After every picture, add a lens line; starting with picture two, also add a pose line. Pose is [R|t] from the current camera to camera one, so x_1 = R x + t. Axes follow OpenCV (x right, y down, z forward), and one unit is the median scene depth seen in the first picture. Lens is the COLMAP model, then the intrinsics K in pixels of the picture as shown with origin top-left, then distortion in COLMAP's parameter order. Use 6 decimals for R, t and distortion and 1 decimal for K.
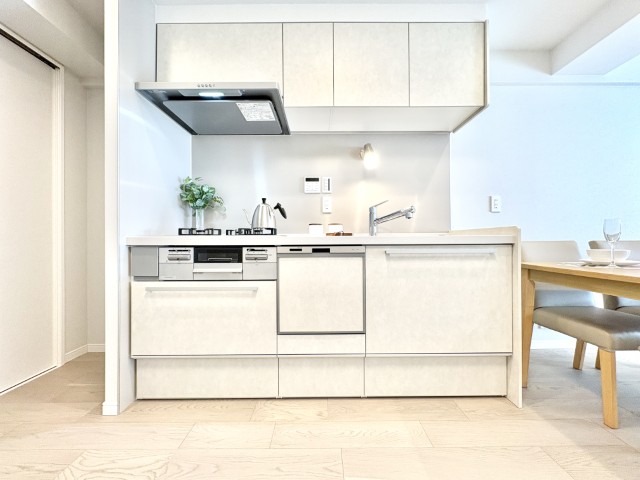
lens RADIAL K [[255.1, 0, 321.6], [0, 255.1, 239.7], [0, 0, 1]] dist [0.000774, -0.000540]
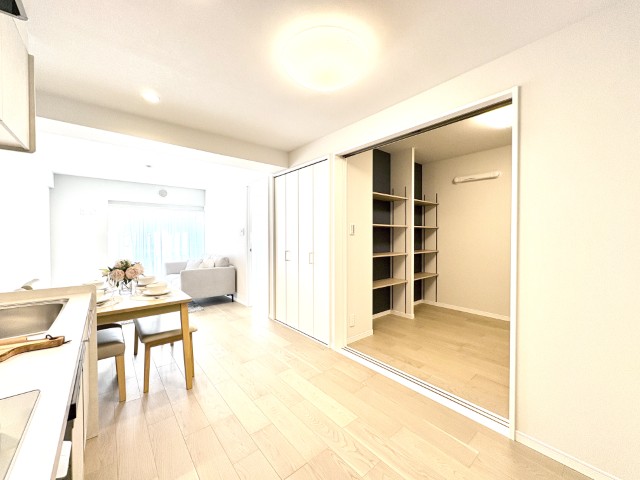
lens RADIAL K [[255.1, 0, 320.4], [0, 255.1, 241.1], [0, 0, 1]] dist [0.000774, -0.000540]
pose [[-0.641449, -0.008829, 0.767115, -0.720474], [0.002644, 0.999902, 0.013719, -0.236441], [-0.767161, 0.010828, -0.641363, 0.854941]]
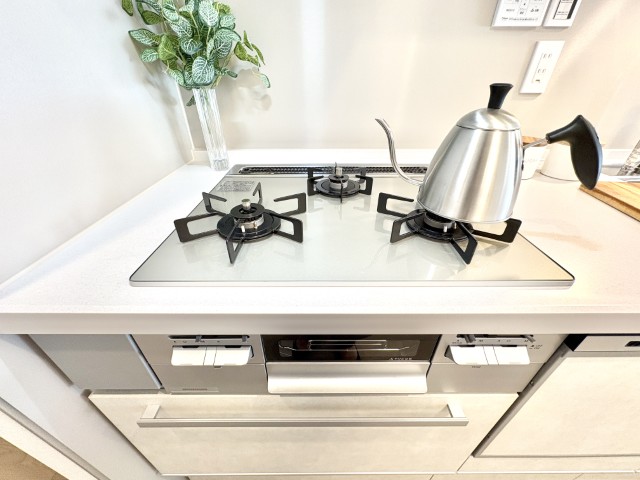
lens RADIAL K [[255.1, 0, 321.2], [0, 255.1, 237.3], [0, 0, 1]] dist [0.000774, -0.000540]
pose [[0.999957, 0.005960, 0.007100, -0.404236], [-0.008851, 0.841536, 0.540128, -0.174800], [-0.002756, -0.540168, 0.841553, 0.758320]]
